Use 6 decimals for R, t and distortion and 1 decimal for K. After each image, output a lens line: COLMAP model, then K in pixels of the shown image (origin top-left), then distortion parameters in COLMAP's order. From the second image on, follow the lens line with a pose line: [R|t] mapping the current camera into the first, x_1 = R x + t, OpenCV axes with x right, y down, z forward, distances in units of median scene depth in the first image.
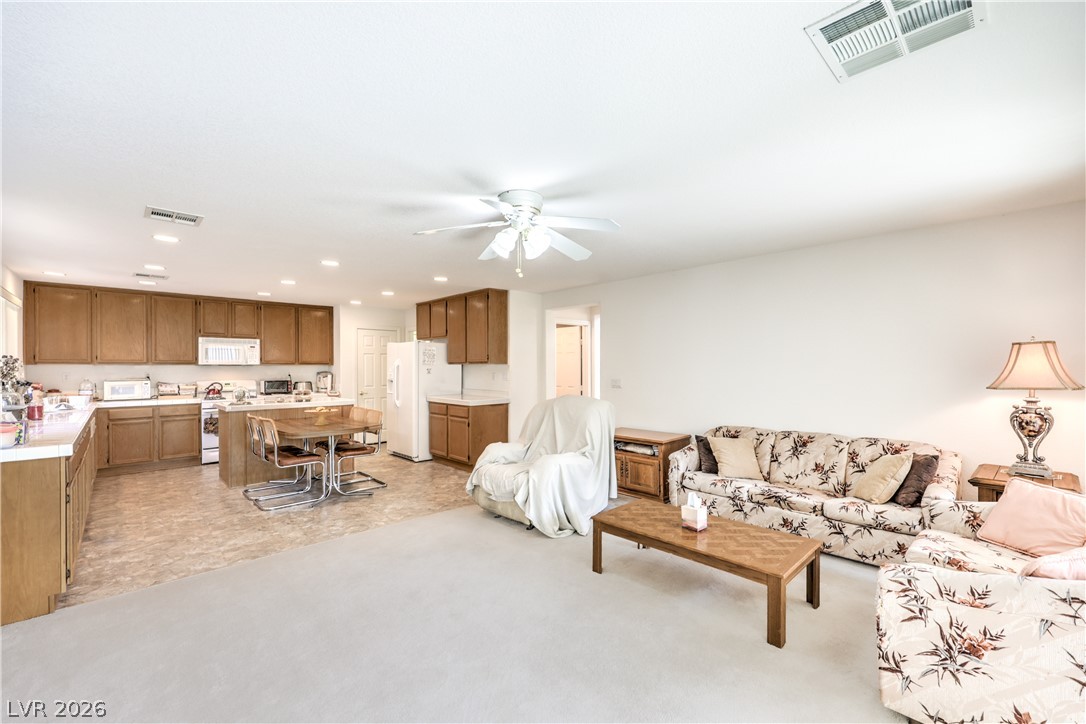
lens RADIAL K [[443.5, 0, 553.6], [0, 443.5, 371.2], [0, 0, 1]] dist [0.002099, -0.000959]
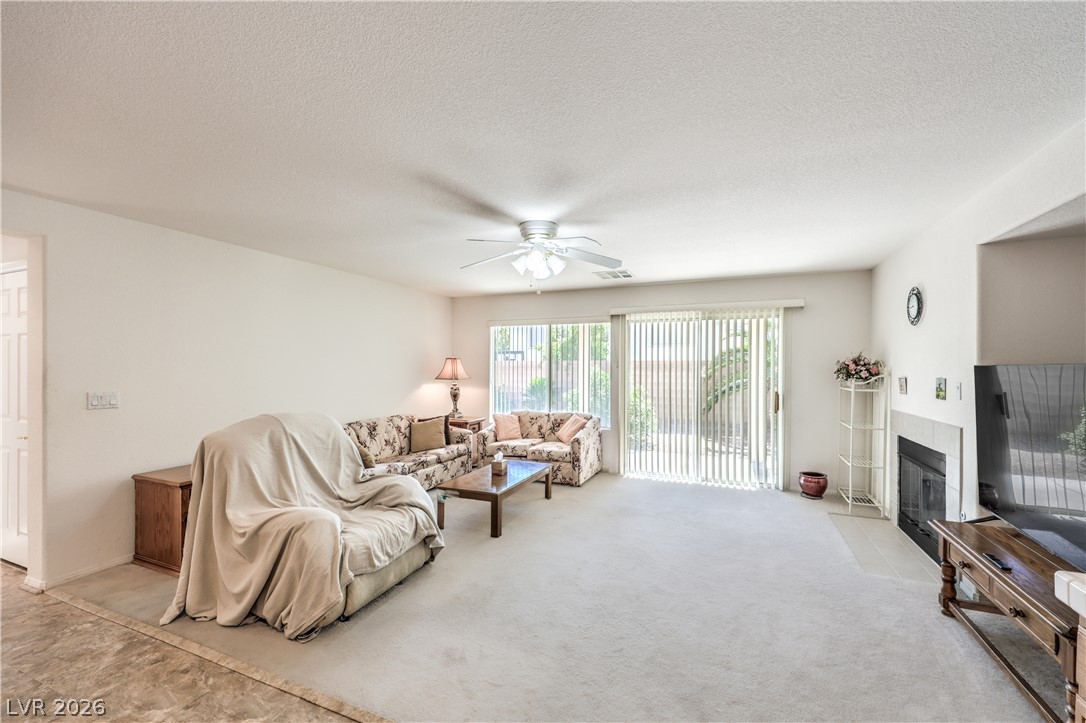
lens RADIAL K [[443.5, 0, 548.6], [0, 443.5, 366.7], [0, 0, 1]] dist [0.002099, -0.000959]
pose [[-0.400531, 0.001590, 0.916282, -0.504607], [0.010341, 0.999943, 0.002785, -0.010139], [-0.916225, 0.010591, -0.400524, 0.632249]]
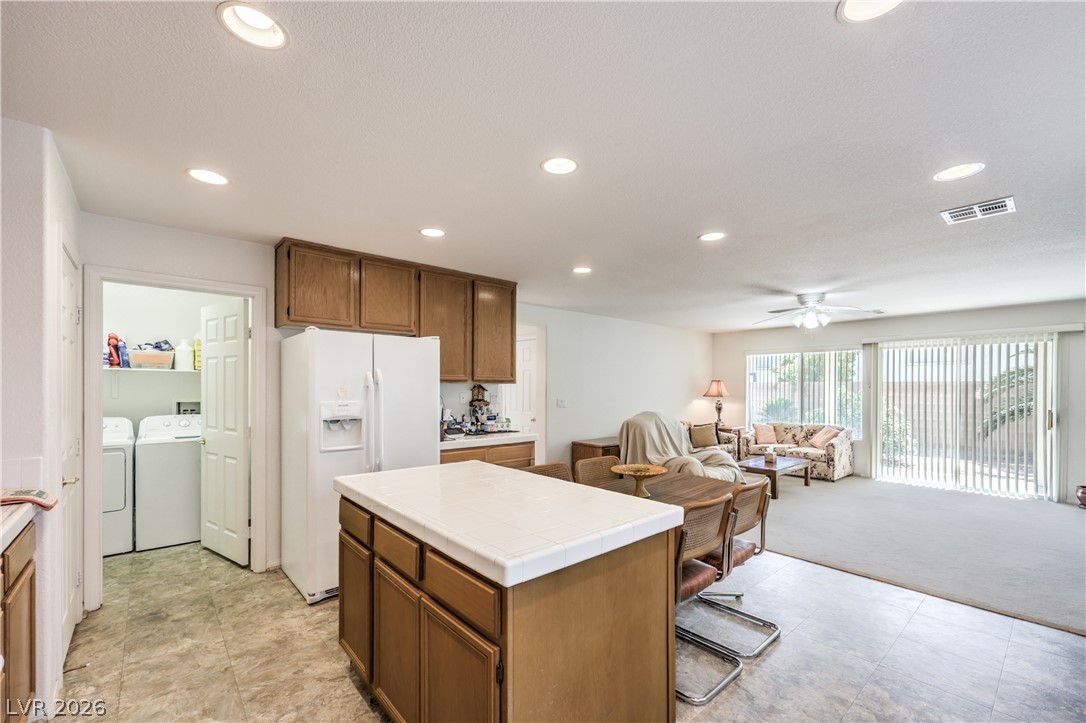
lens RADIAL K [[443.5, 0, 551.2], [0, 443.5, 386.0], [0, 0, 1]] dist [0.002099, -0.000959]
pose [[0.042642, 0.006202, 0.999071, -0.833836], [0.008513, 0.999942, -0.006571, -0.008449], [-0.999054, 0.008785, 0.042587, 0.861901]]
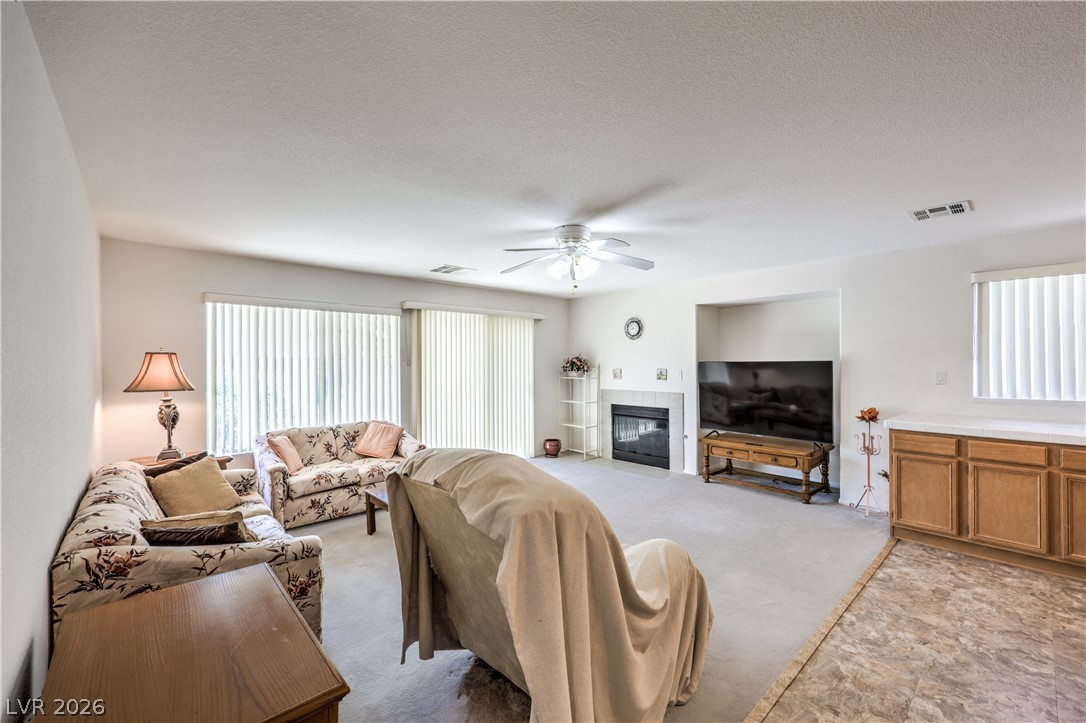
lens RADIAL K [[443.5, 0, 548.3], [0, 443.5, 362.1], [0, 0, 1]] dist [0.002099, -0.000959]
pose [[-0.999775, 0.009202, 0.019135, -0.012441], [0.009432, 0.999884, 0.011954, -0.019124], [-0.019022, 0.012132, -0.999745, 0.971395]]
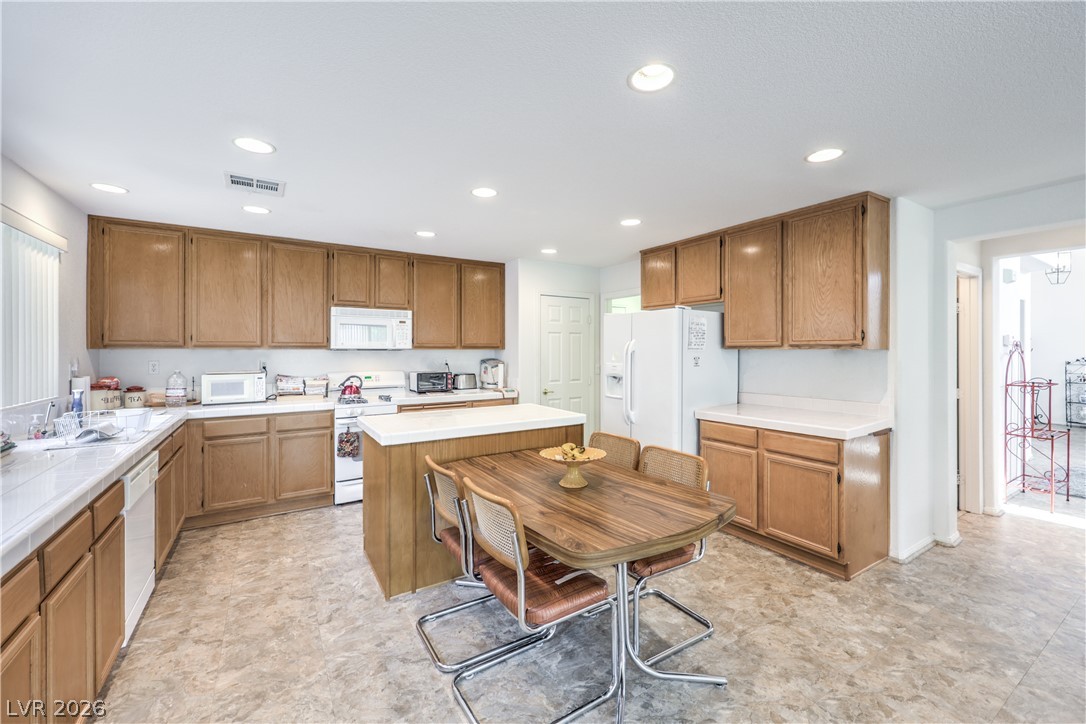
lens RADIAL K [[443.5, 0, 557.9], [0, 443.5, 354.1], [0, 0, 1]] dist [0.002099, -0.000959]
pose [[0.981418, 0.004967, -0.191817, -0.362049], [-0.005033, 0.999987, 0.000147, -0.009263], [0.191815, 0.000821, 0.981431, 0.442267]]
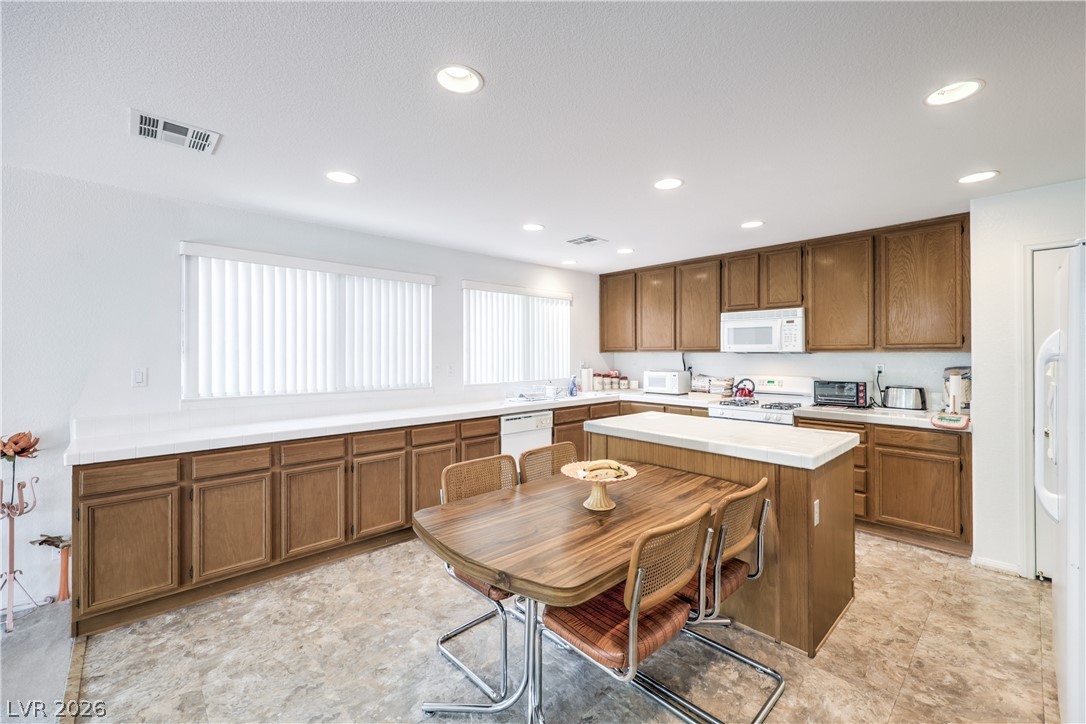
lens RADIAL K [[443.5, 0, 546.6], [0, 443.5, 349.0], [0, 0, 1]] dist [0.002099, -0.000959]
pose [[-0.009158, -0.006838, -0.999935, -0.100128], [-0.010078, 0.999926, -0.006746, -0.012656], [0.999907, 0.010016, -0.009227, 0.763299]]
